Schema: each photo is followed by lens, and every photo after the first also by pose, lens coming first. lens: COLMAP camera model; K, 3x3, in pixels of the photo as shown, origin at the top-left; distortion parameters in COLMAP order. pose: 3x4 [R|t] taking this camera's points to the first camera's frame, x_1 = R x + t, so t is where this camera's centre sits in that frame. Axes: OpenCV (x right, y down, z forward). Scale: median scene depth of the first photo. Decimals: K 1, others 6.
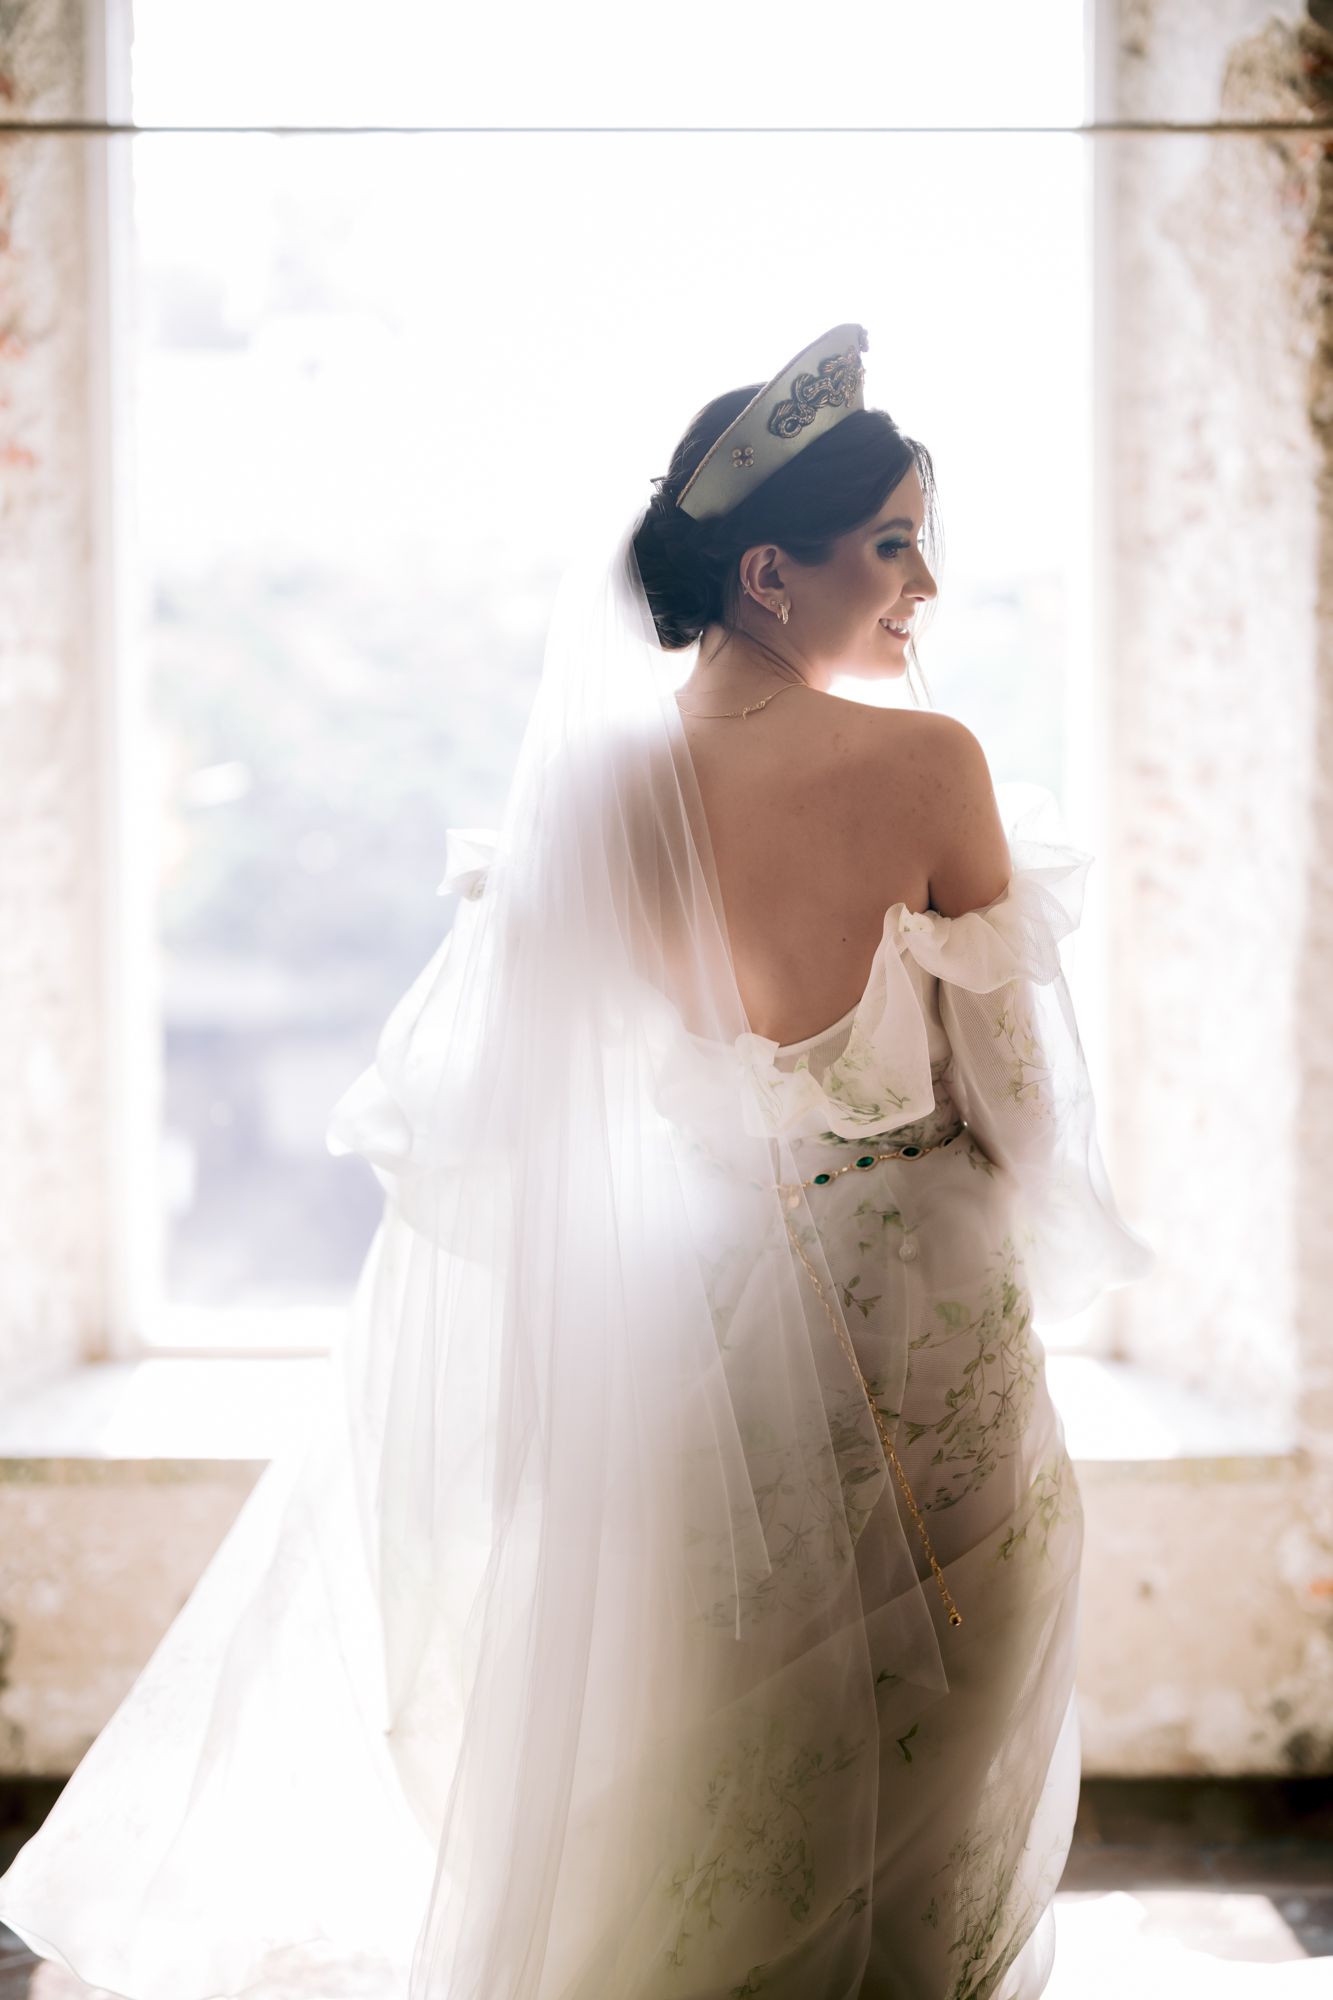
lens RADIAL K [[3228.3, 0, 654.3], [0, 3228.3, 984.4], [0, 0, 1]] dist [0.029676, 0.000000]
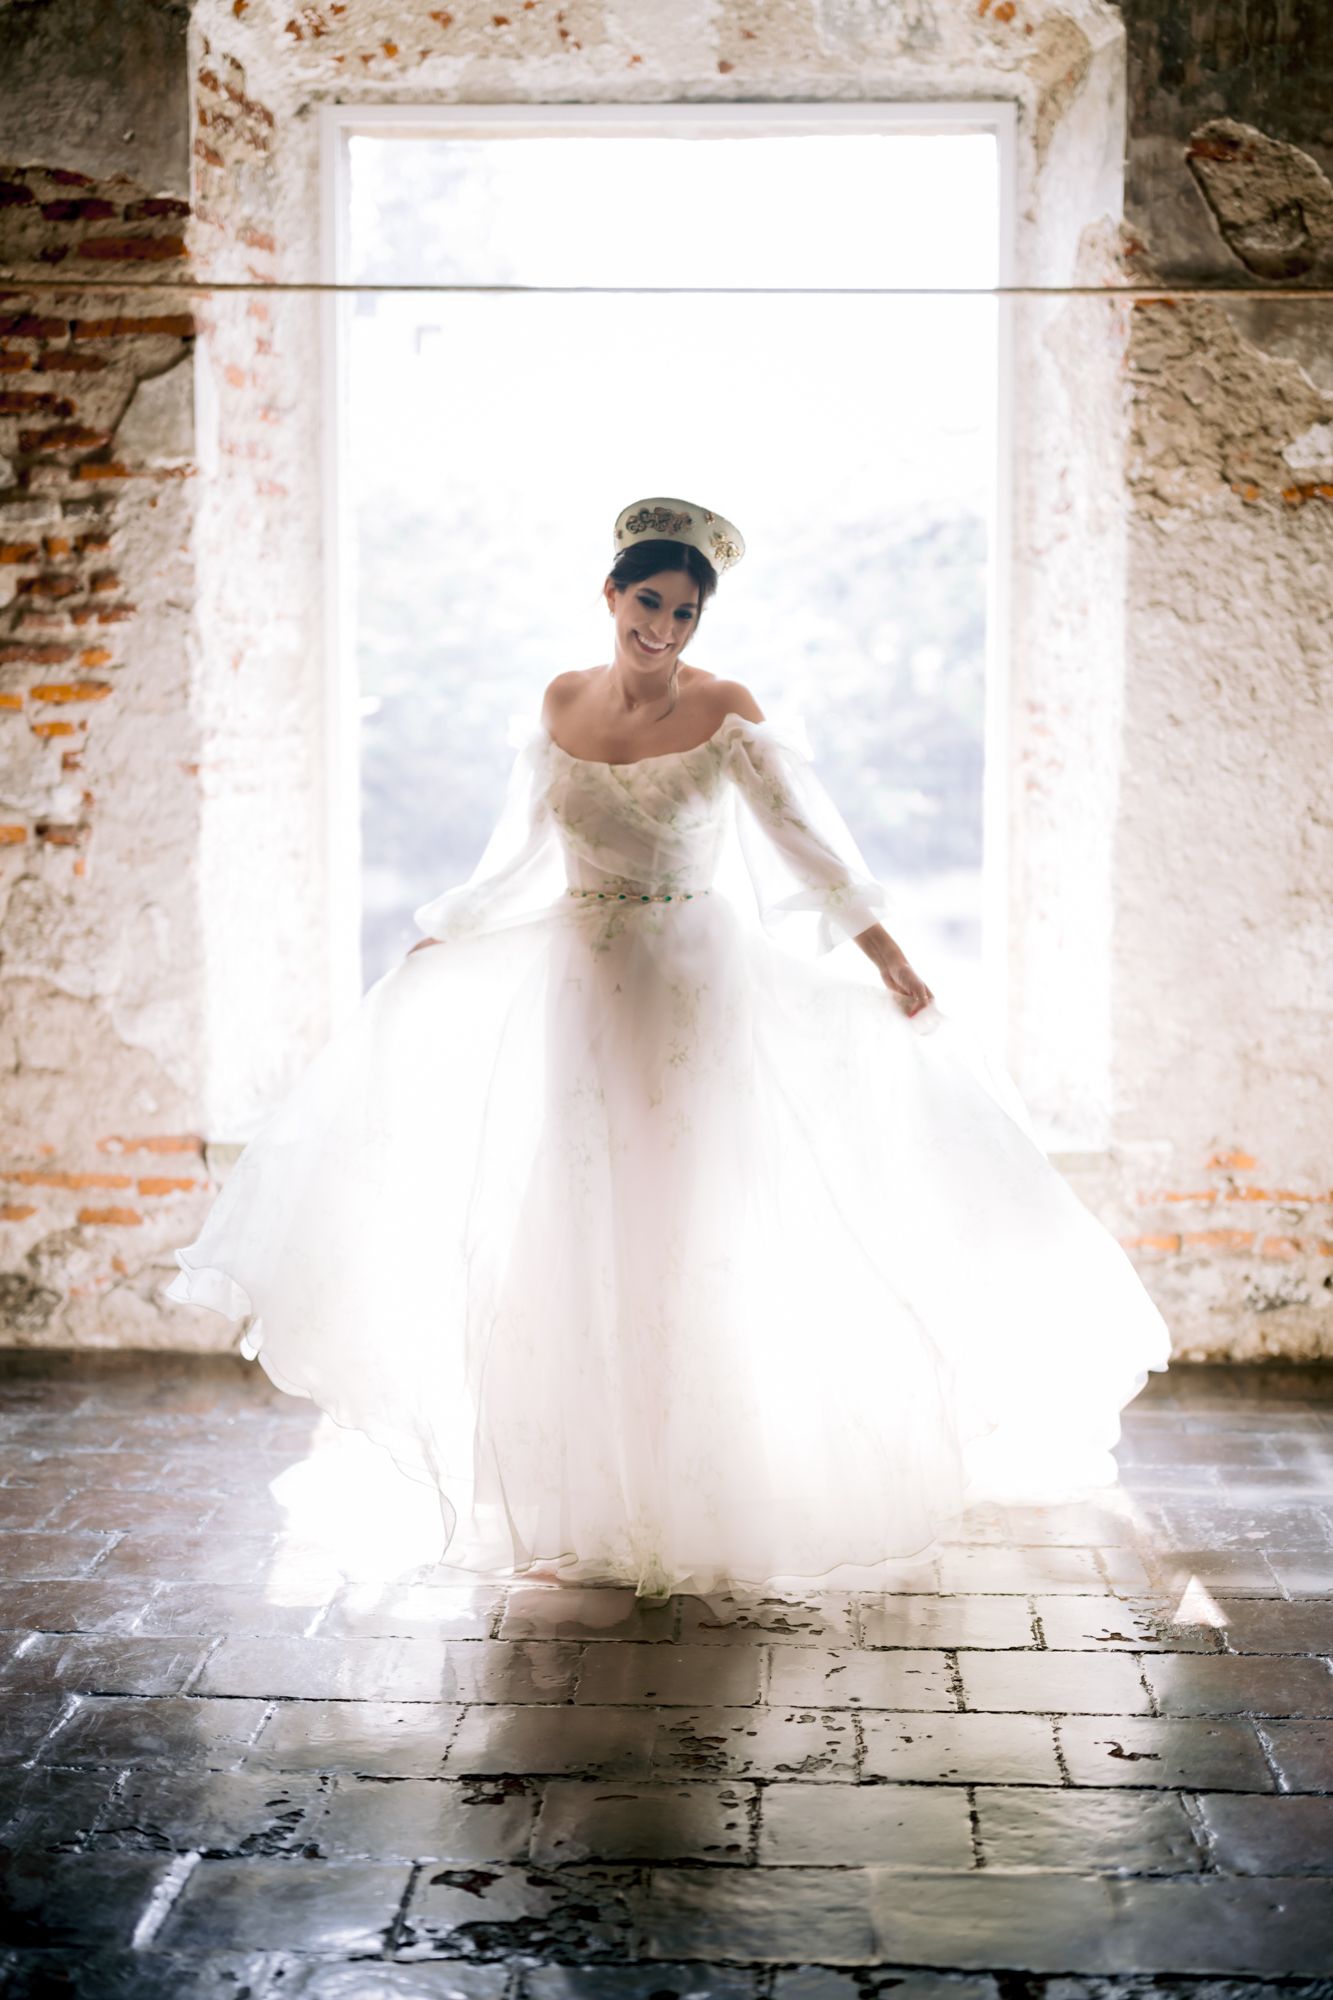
lens RADIAL K [[3228.3, 0, 683.3], [0, 3228.3, 1003.2], [0, 0, 1]] dist [0.029676, 0.000000]
pose [[0.999817, 0.008600, -0.017091, 0.019883], [-0.008068, 0.999488, 0.030950, 0.026120], [0.017348, -0.030807, 0.999375, -0.507982]]
